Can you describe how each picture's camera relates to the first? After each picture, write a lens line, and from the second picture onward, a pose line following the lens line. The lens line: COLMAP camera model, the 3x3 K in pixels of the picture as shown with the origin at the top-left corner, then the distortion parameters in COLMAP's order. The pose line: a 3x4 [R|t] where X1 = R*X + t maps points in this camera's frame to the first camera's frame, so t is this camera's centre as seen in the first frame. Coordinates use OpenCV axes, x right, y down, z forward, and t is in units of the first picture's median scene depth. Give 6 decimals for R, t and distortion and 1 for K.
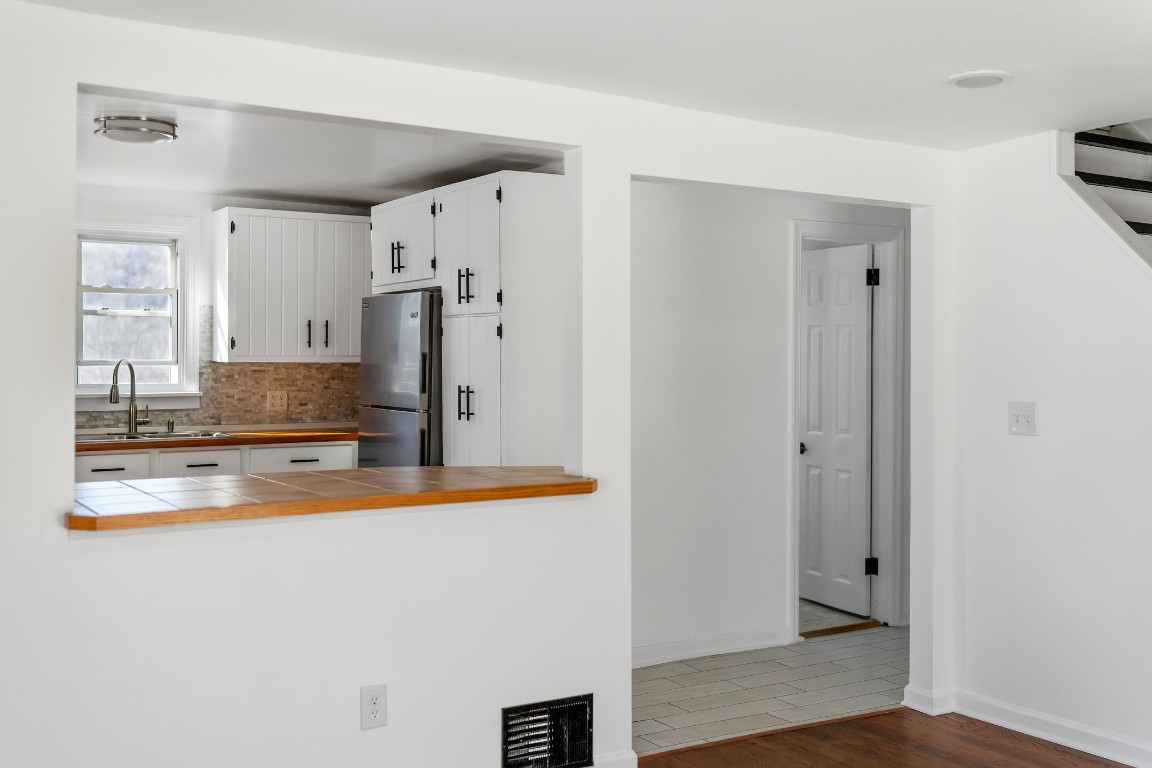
lens RADIAL K [[1207.3, 0, 576.0], [0, 1207.3, 384.0], [0, 0, 1]] dist [-0.002988, -0.007929]
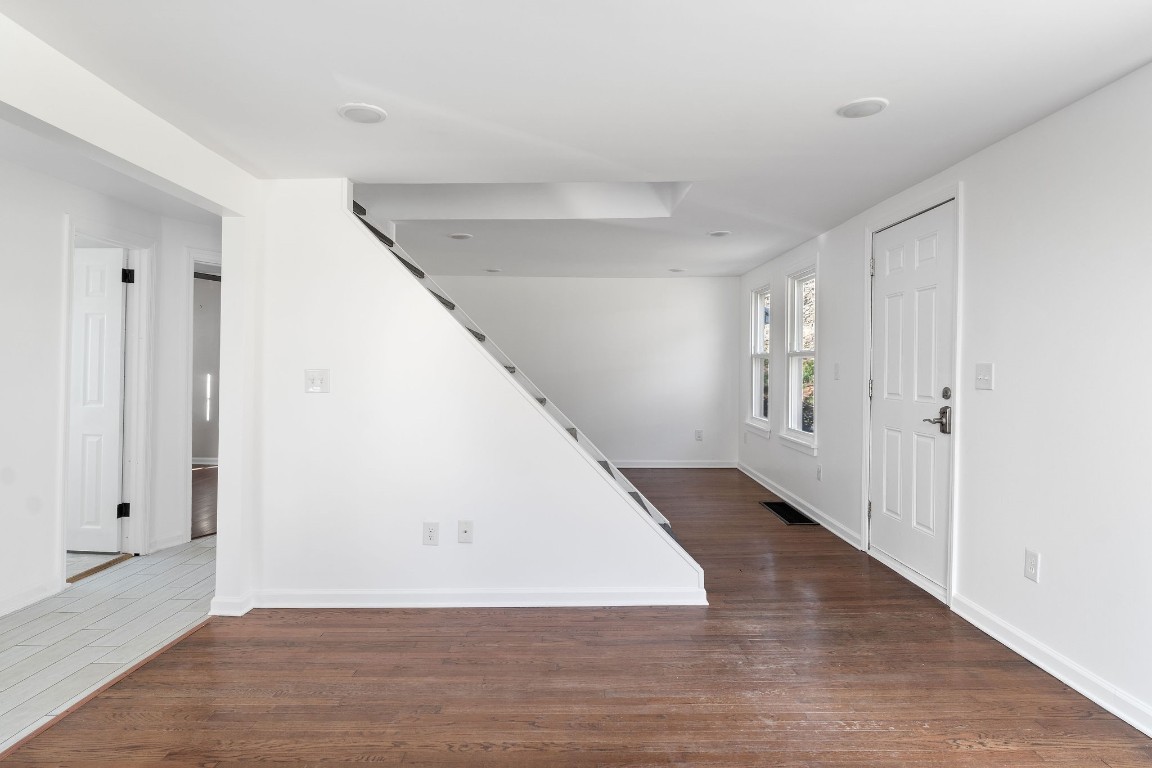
lens RADIAL K [[654.3, 0, 578.1], [0, 654.3, 374.0], [0, 0, 1]] dist [-0.003340, -0.000280]
pose [[0.516931, -0.003283, 0.856021, -0.092145], [0.011047, 0.999935, -0.002836, 0.019772], [-0.855956, 0.010922, 0.516933, 0.272226]]
